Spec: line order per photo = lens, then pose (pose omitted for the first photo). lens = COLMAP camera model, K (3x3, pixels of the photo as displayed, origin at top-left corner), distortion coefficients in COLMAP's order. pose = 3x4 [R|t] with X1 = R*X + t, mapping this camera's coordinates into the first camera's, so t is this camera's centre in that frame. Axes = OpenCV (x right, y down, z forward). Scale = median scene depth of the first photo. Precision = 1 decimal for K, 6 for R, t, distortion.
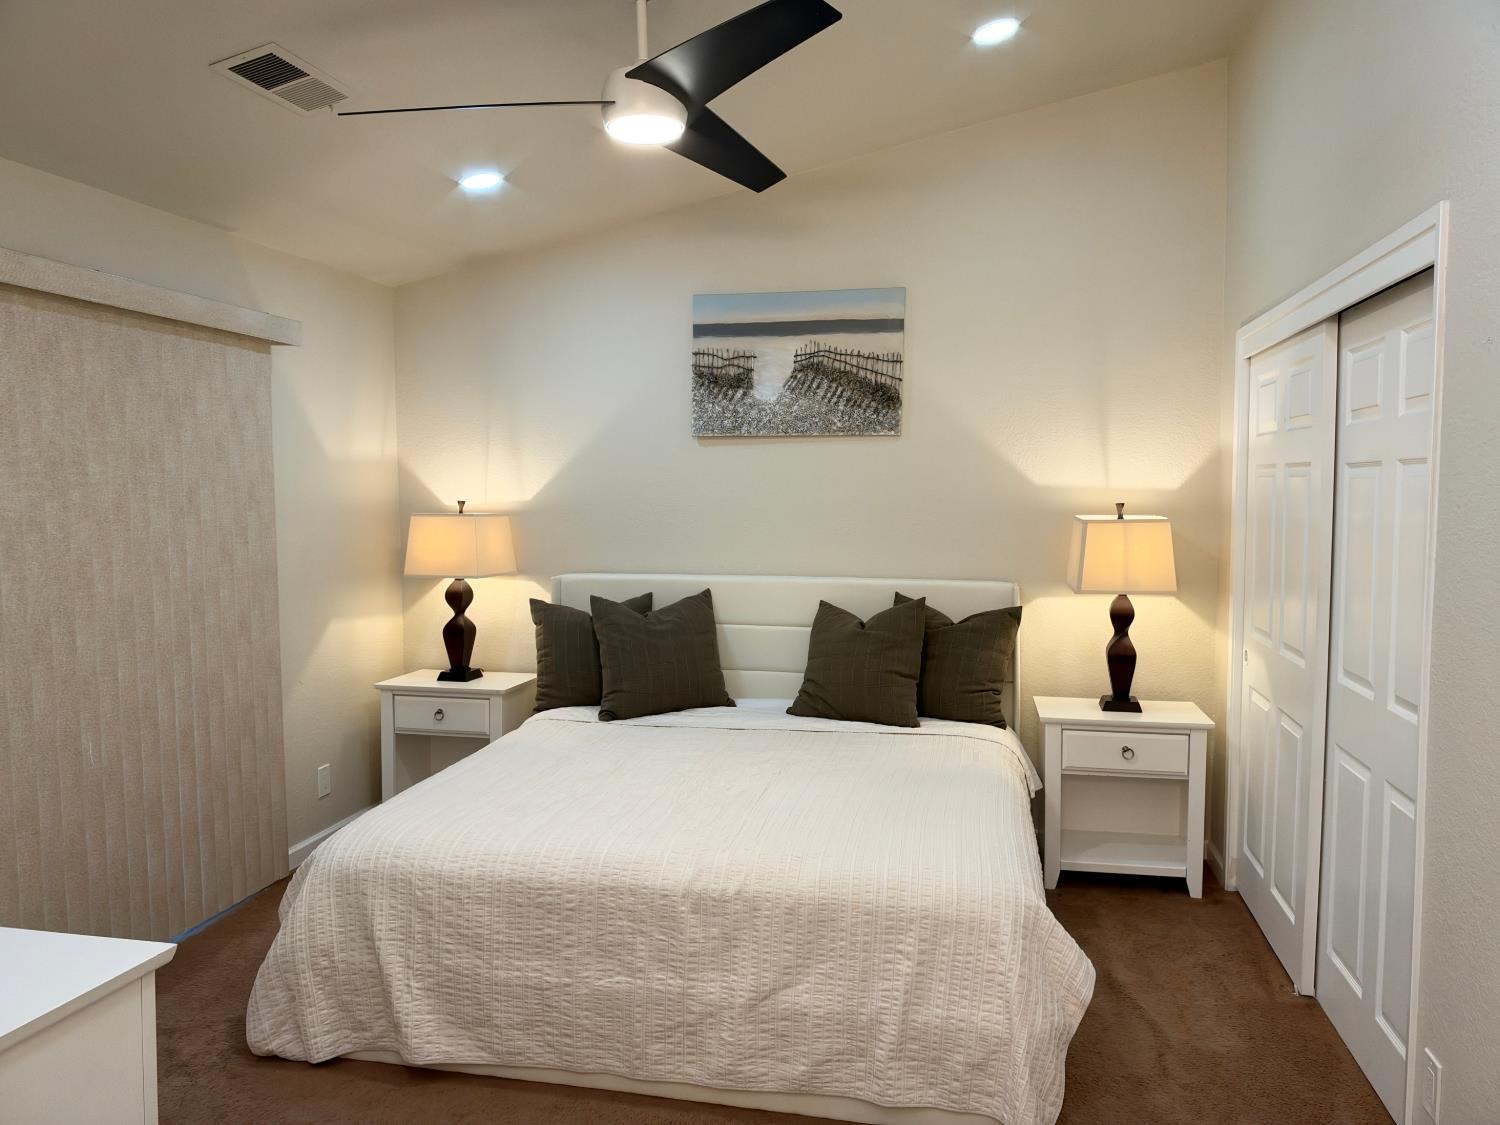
lens RADIAL K [[1077.4, 0, 740.9], [0, 1077.4, 569.4], [0, 0, 1]] dist [0.034720, -0.050370]
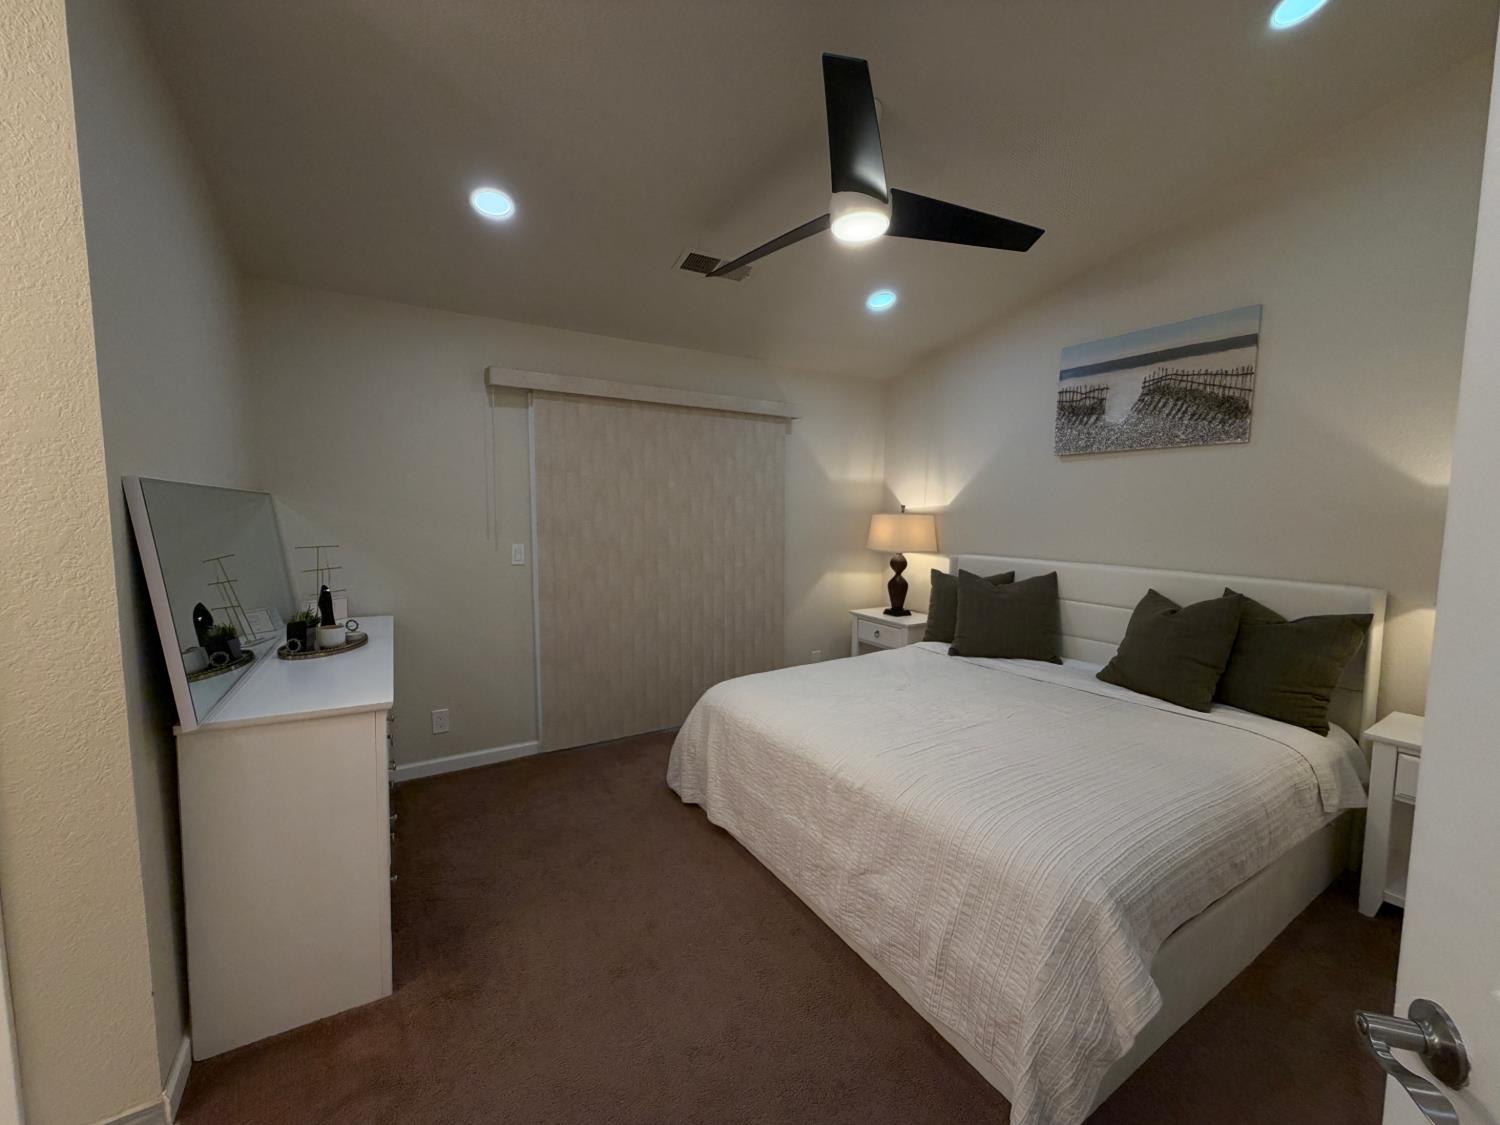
lens RADIAL K [[599.6, 0, 746.4], [0, 599.6, 559.0], [0, 0, 1]] dist [-0.001041, -0.000056]
pose [[0.680878, 0.063979, -0.729597, 0.258680], [-0.058898, 0.997734, 0.032527, 0.001455], [0.730025, 0.020825, 0.683104, 0.238964]]
